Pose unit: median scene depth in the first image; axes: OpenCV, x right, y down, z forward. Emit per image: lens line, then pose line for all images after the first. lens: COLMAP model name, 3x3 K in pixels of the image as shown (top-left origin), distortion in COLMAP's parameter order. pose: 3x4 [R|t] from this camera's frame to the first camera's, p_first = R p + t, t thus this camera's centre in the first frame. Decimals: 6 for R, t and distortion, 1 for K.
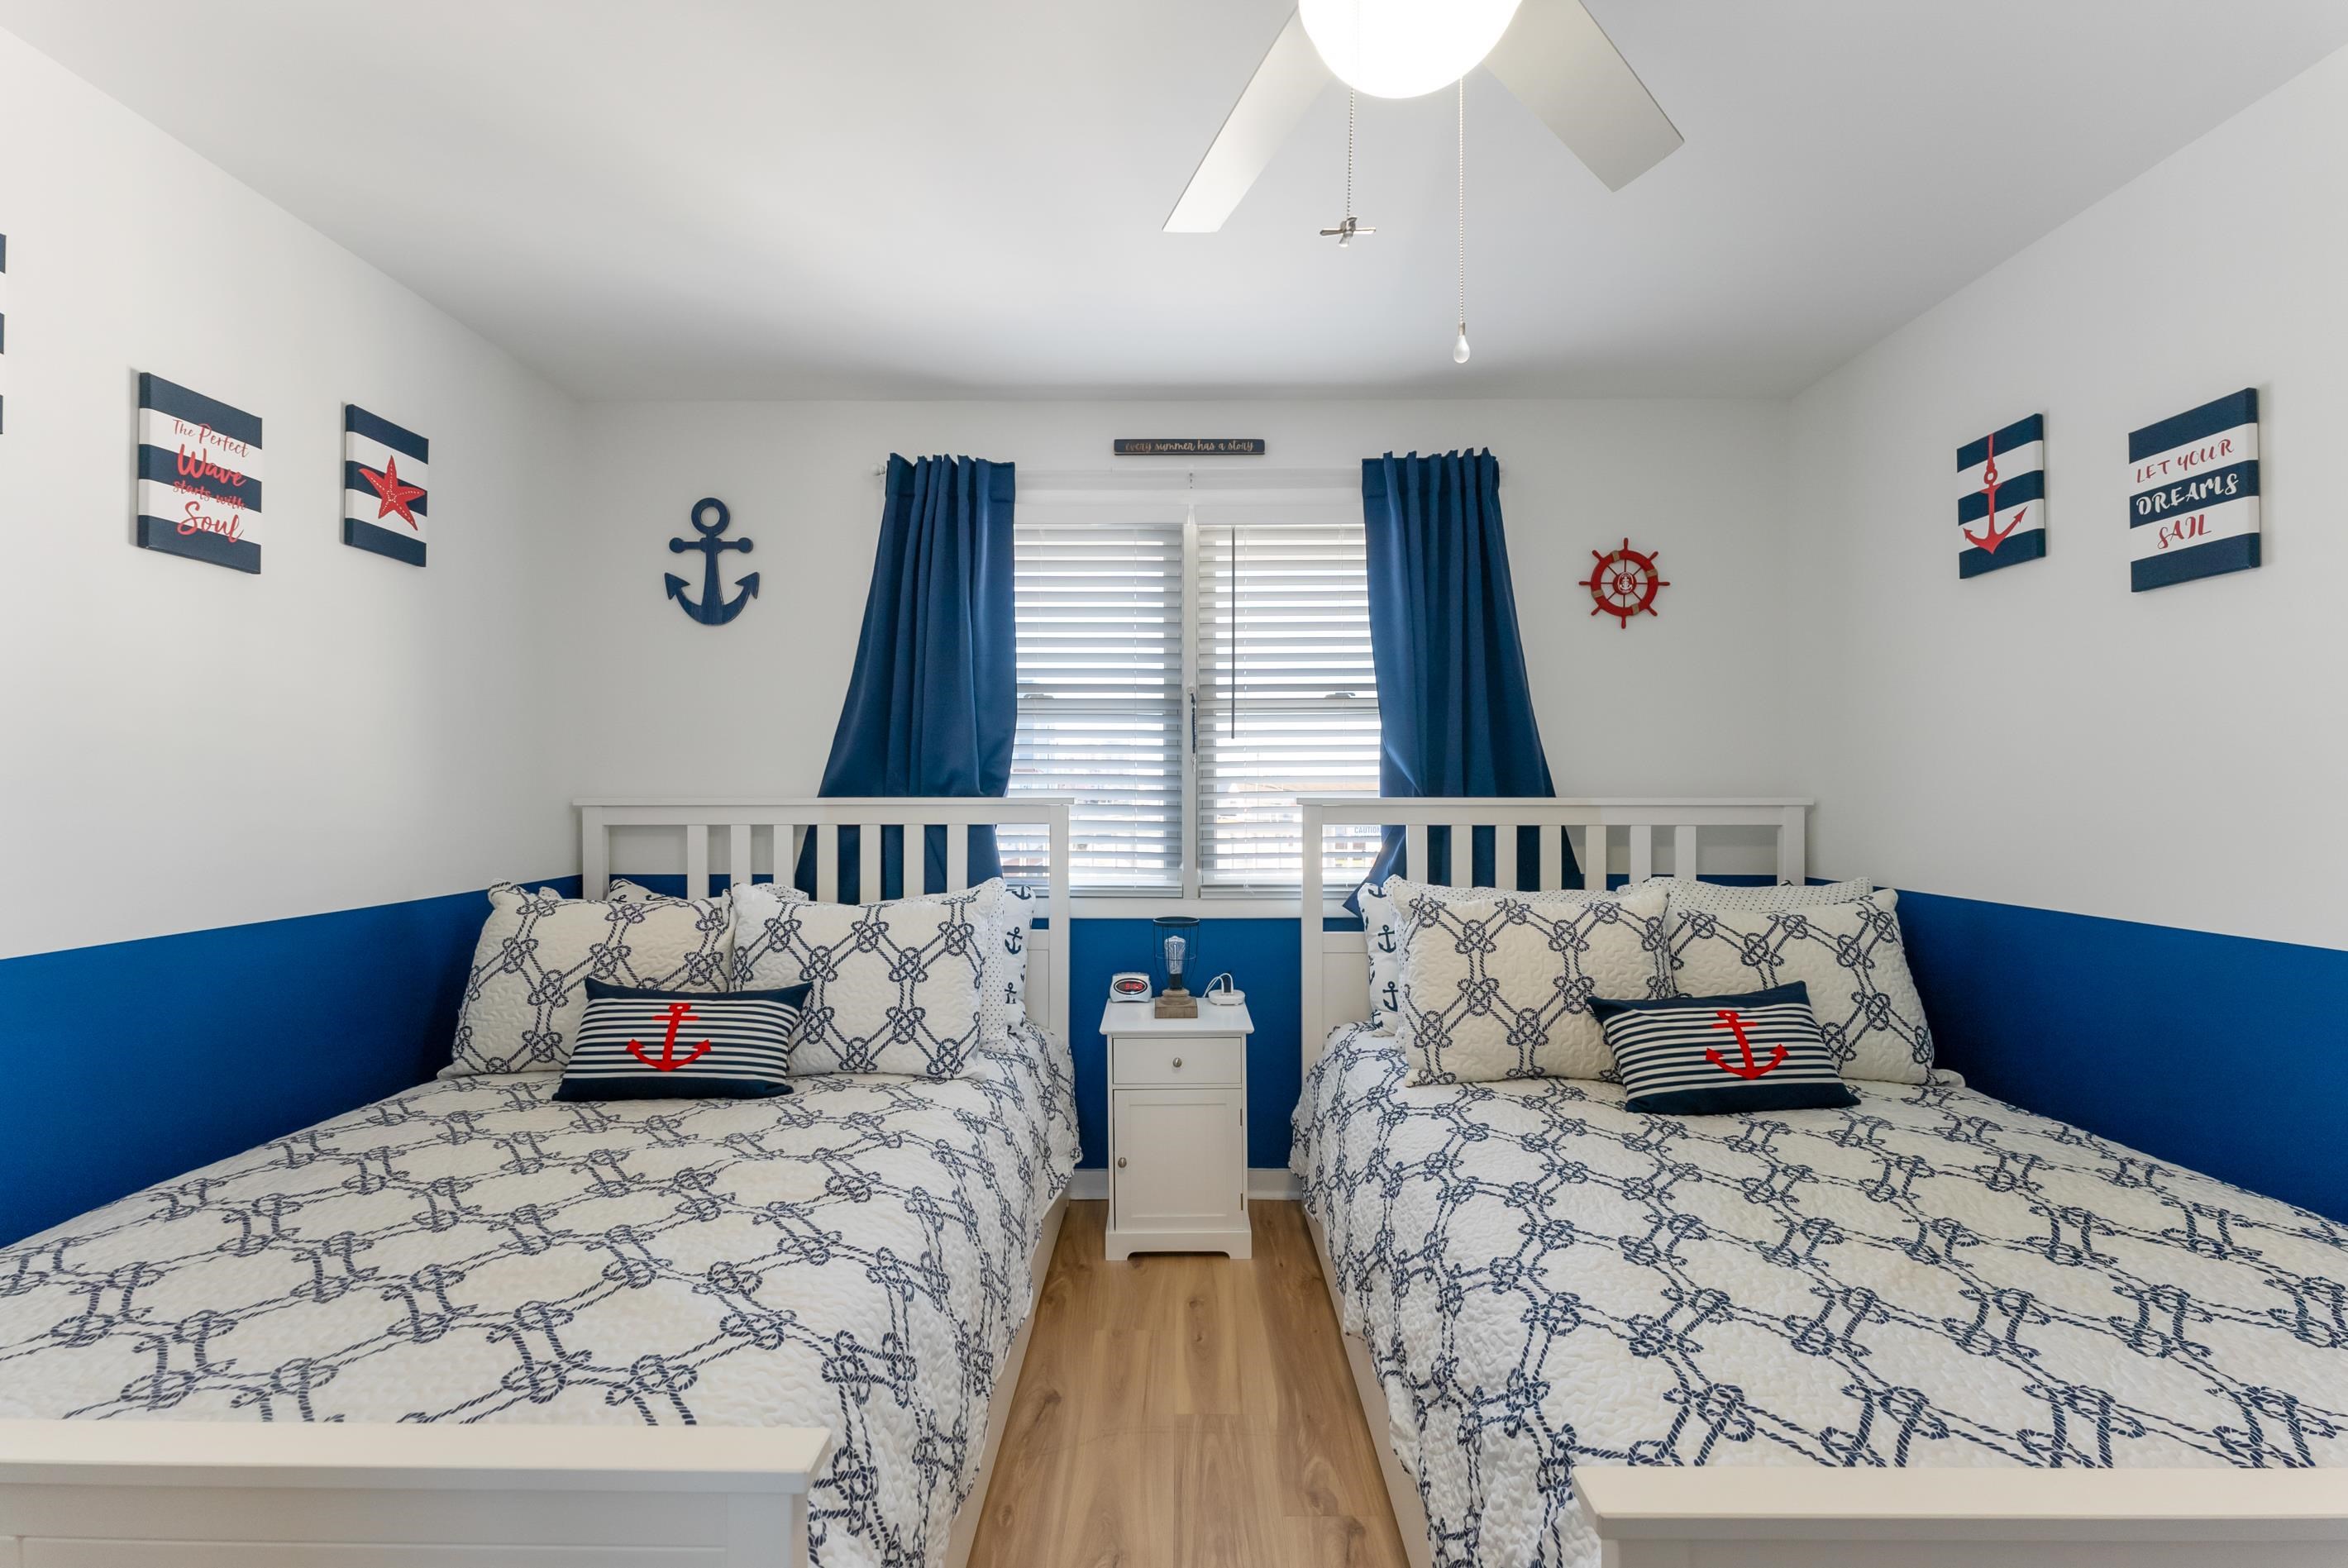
lens RADIAL K [[941.3, 0, 1173.9], [0, 941.3, 782.3], [0, 0, 1]] dist [0.001257, -0.000360]
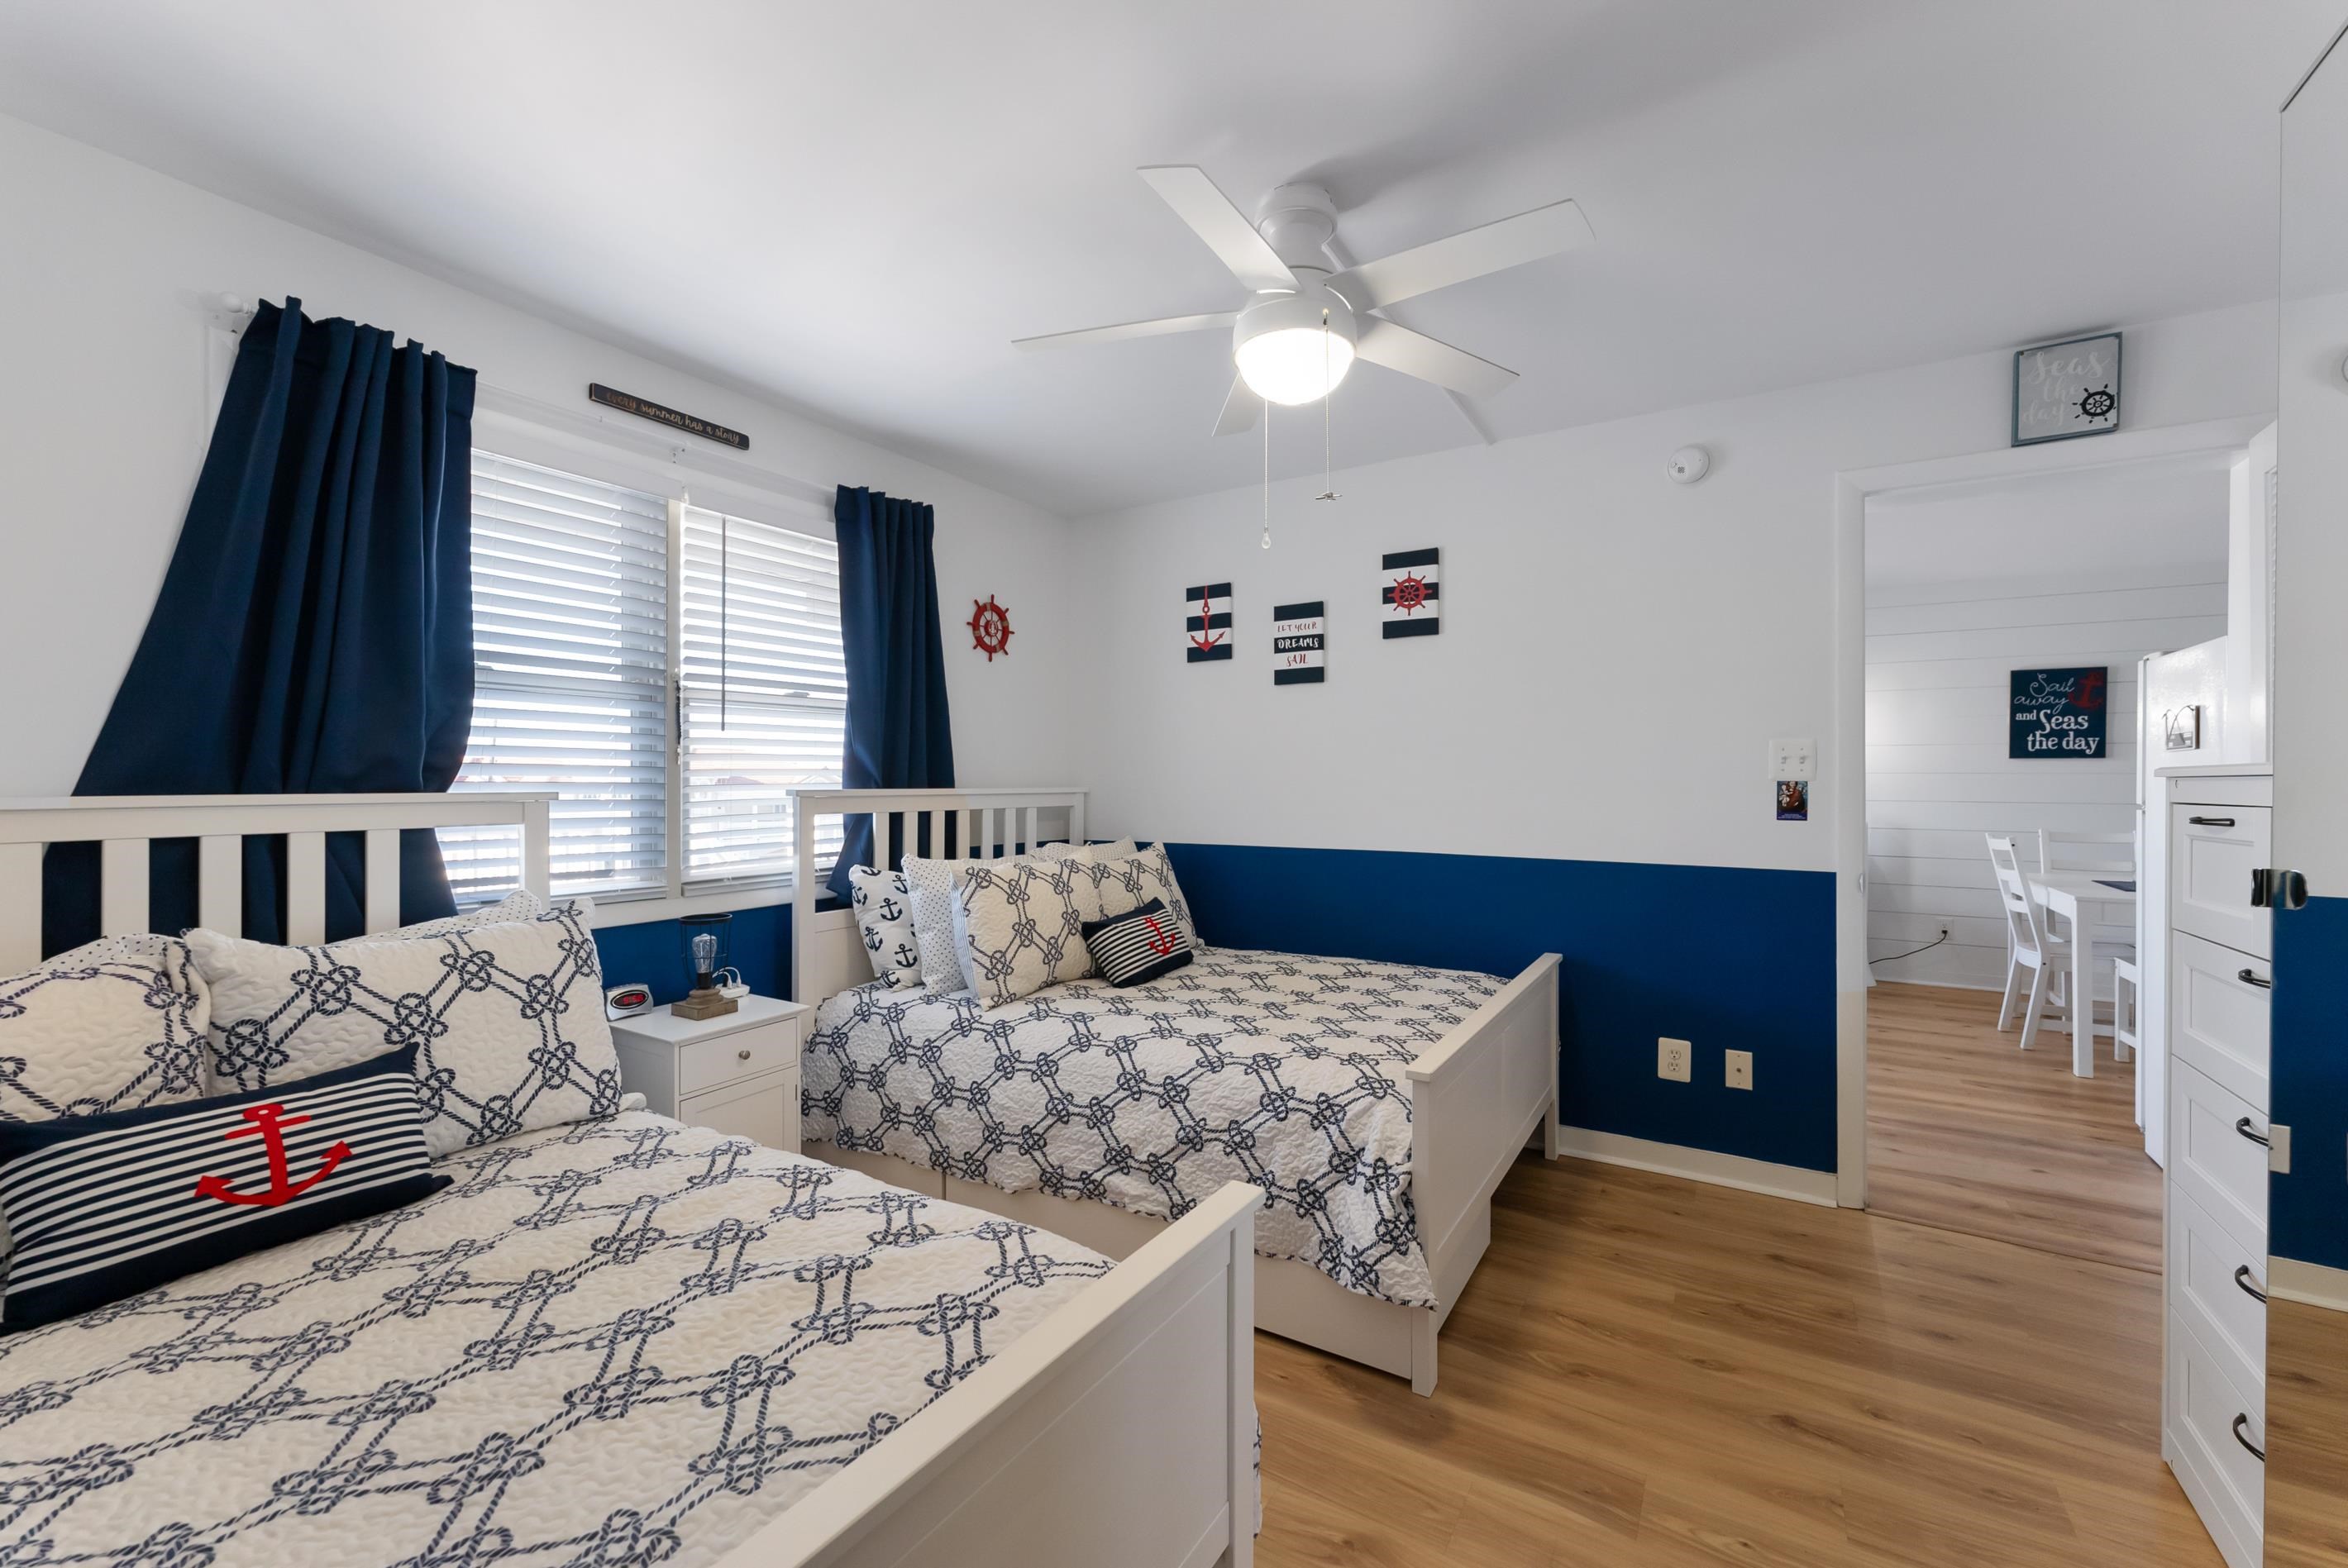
lens RADIAL K [[946.8, 0, 1181.1], [0, 946.8, 785.2], [0, 0, 1]] dist [0.001322, -0.000051]
pose [[0.515149, -0.003389, 0.857094, -0.587202], [-0.005730, 0.999956, 0.007398, 0.000620], [-0.857082, -0.008722, 0.515107, 0.081188]]
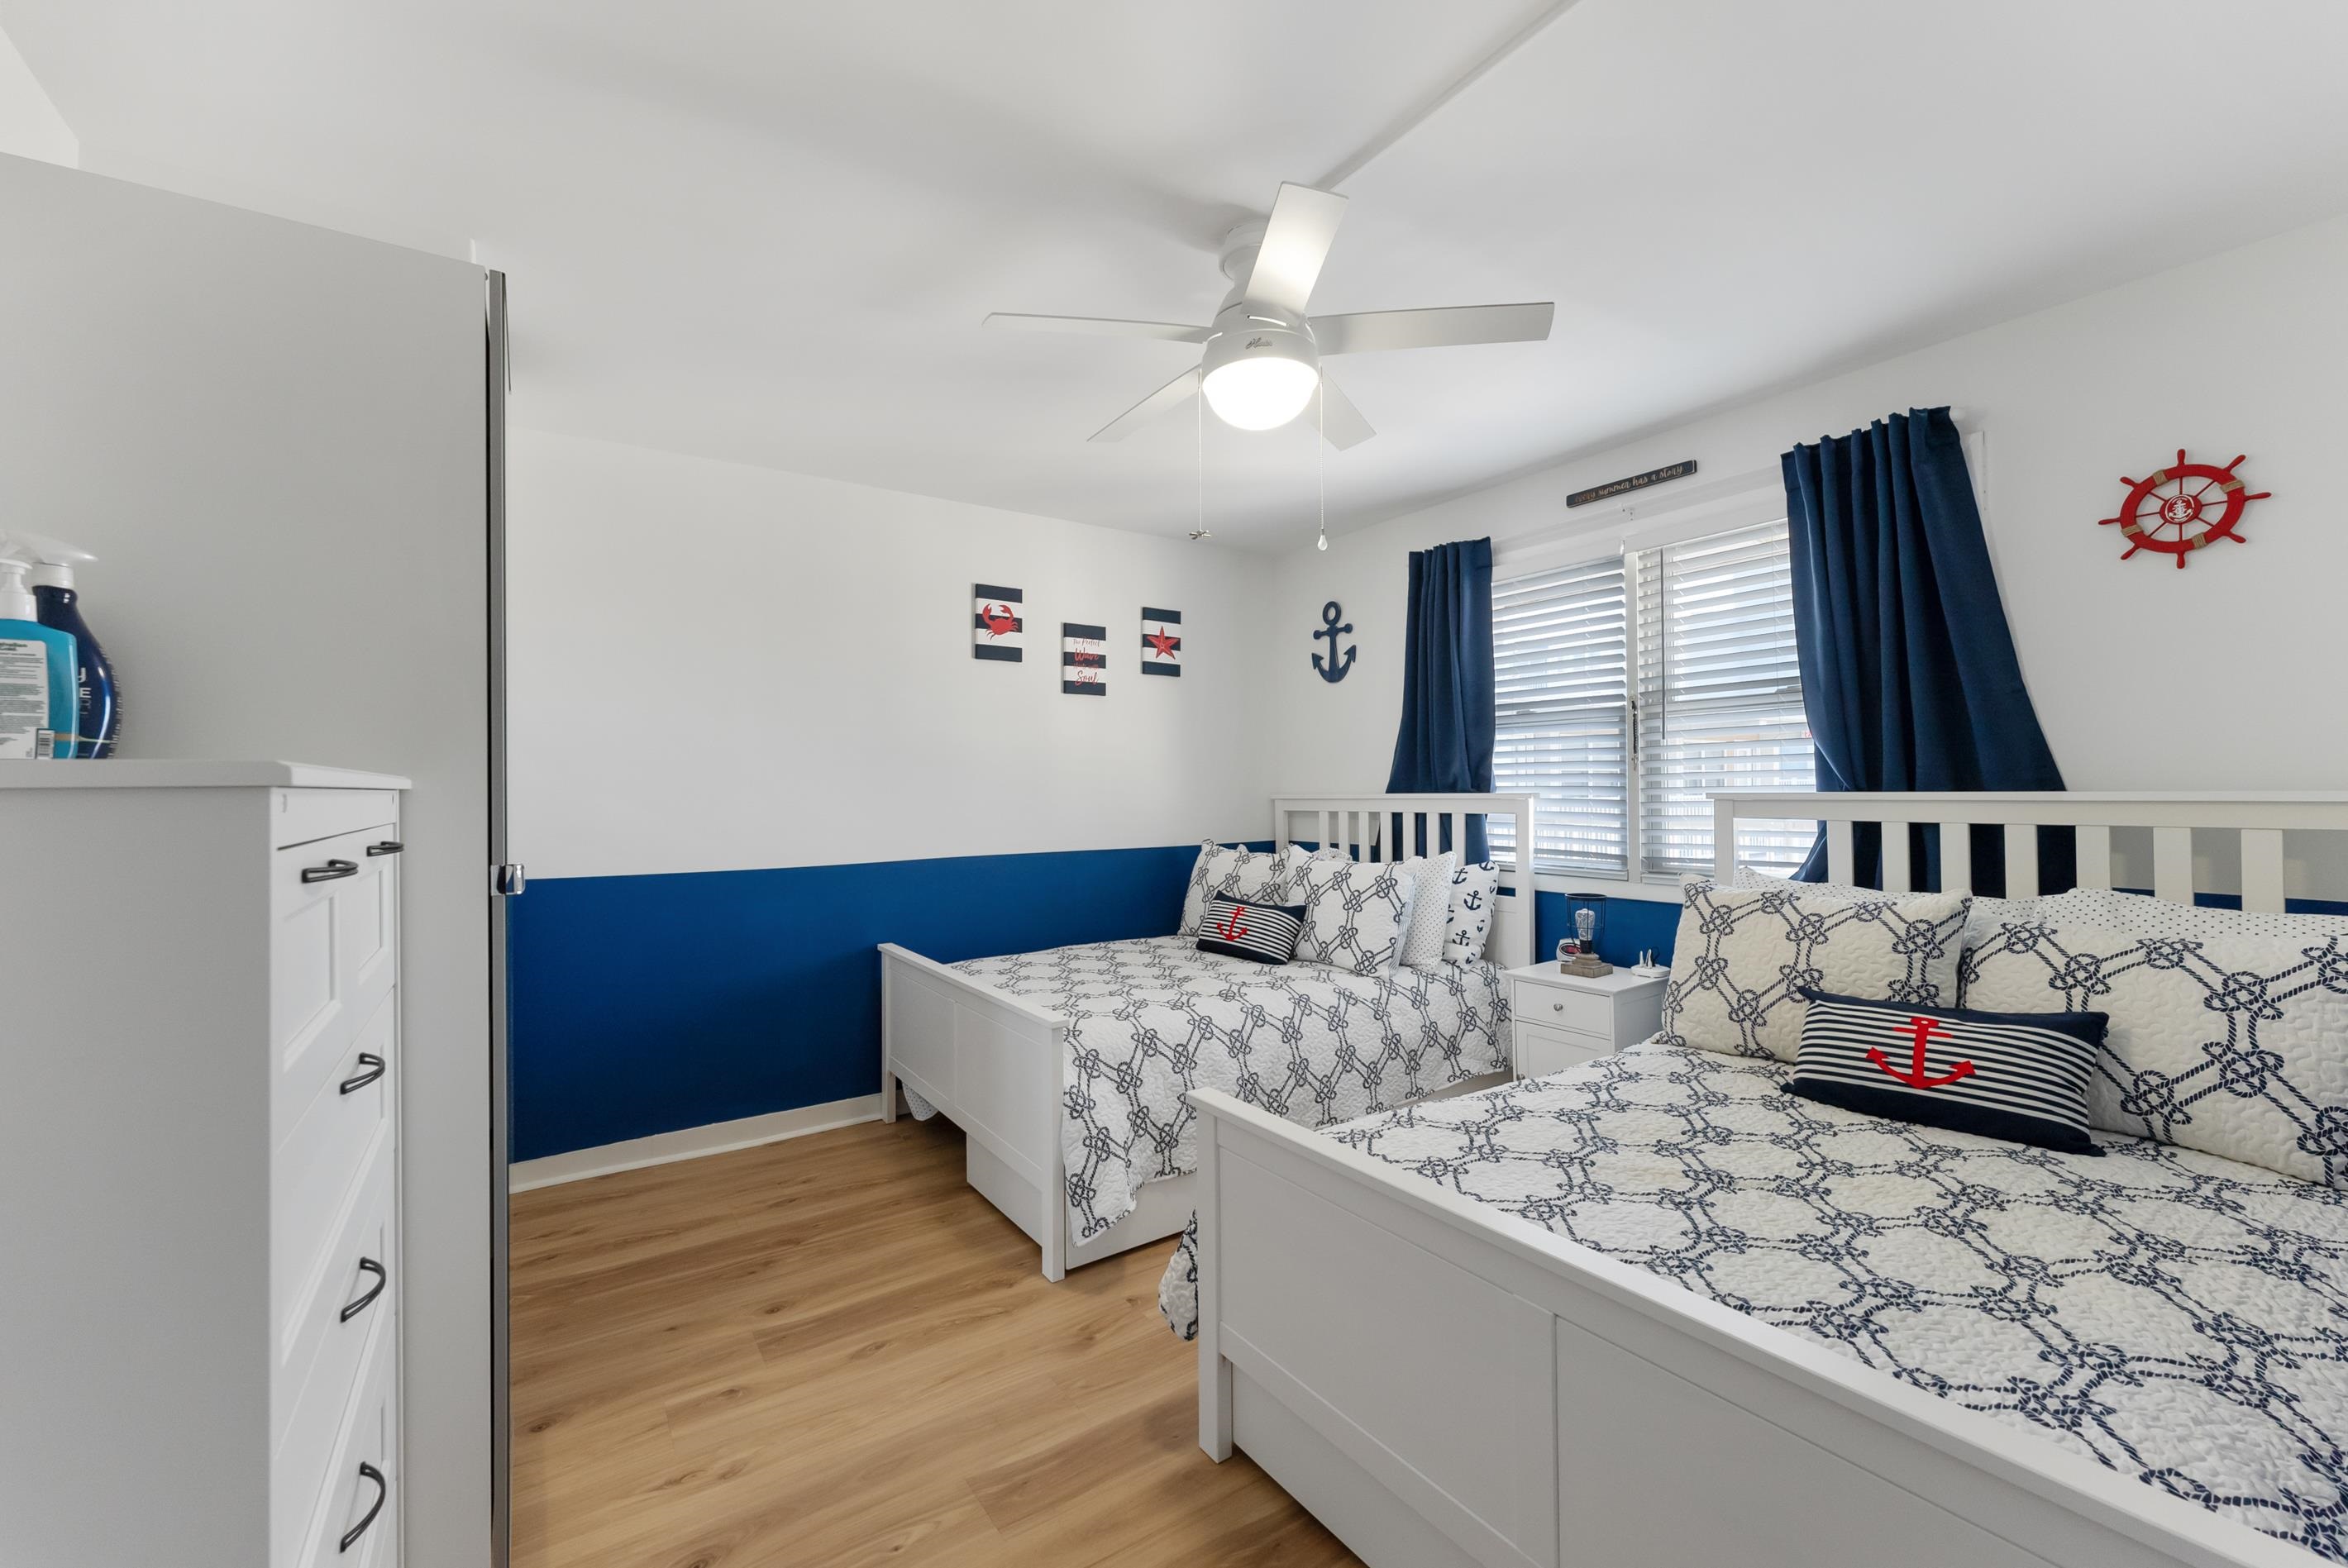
lens RADIAL K [[941.3, 0, 1173.9], [0, 941.3, 782.3], [0, 0, 1]] dist [0.001257, -0.000360]
pose [[0.568199, -0.012424, -0.822797, 0.700352], [0.015779, 0.999867, -0.004201, -0.000716], [0.822740, -0.010596, 0.568320, -0.110964]]
